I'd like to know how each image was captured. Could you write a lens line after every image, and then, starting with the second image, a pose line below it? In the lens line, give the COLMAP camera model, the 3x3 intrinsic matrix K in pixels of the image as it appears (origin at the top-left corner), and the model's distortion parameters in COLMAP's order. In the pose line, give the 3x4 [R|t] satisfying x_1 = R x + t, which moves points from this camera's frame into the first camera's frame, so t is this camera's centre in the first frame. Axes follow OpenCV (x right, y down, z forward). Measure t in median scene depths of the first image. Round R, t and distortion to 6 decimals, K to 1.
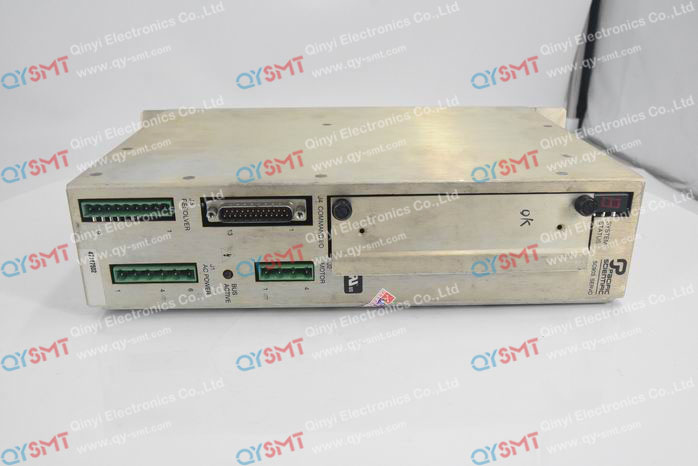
lens RADIAL K [[614.0, 0, 346.2], [0, 614.0, 229.5], [0, 0, 1]] dist [-0.046426, 0.010818]
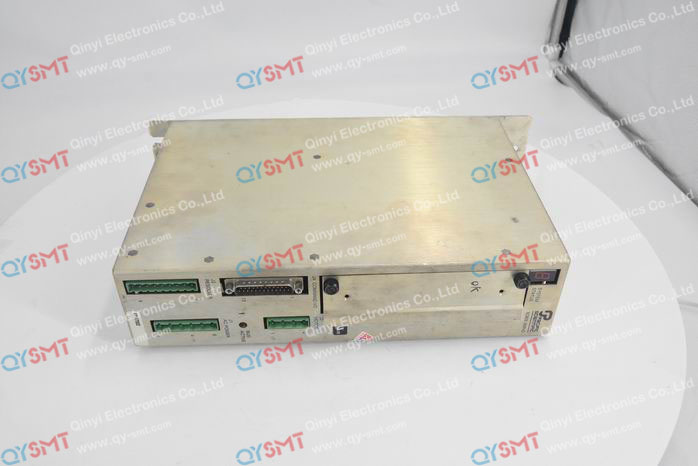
lens RADIAL K [[614.0, 0, 346.2], [0, 614.0, 234.1], [0, 0, 1]] dist [-0.046426, 0.010818]
pose [[0.999814, -0.003709, 0.018938, 0.000437], [-0.001564, 0.962544, 0.271120, -0.465048], [-0.019234, -0.271099, 0.962359, -0.194584]]
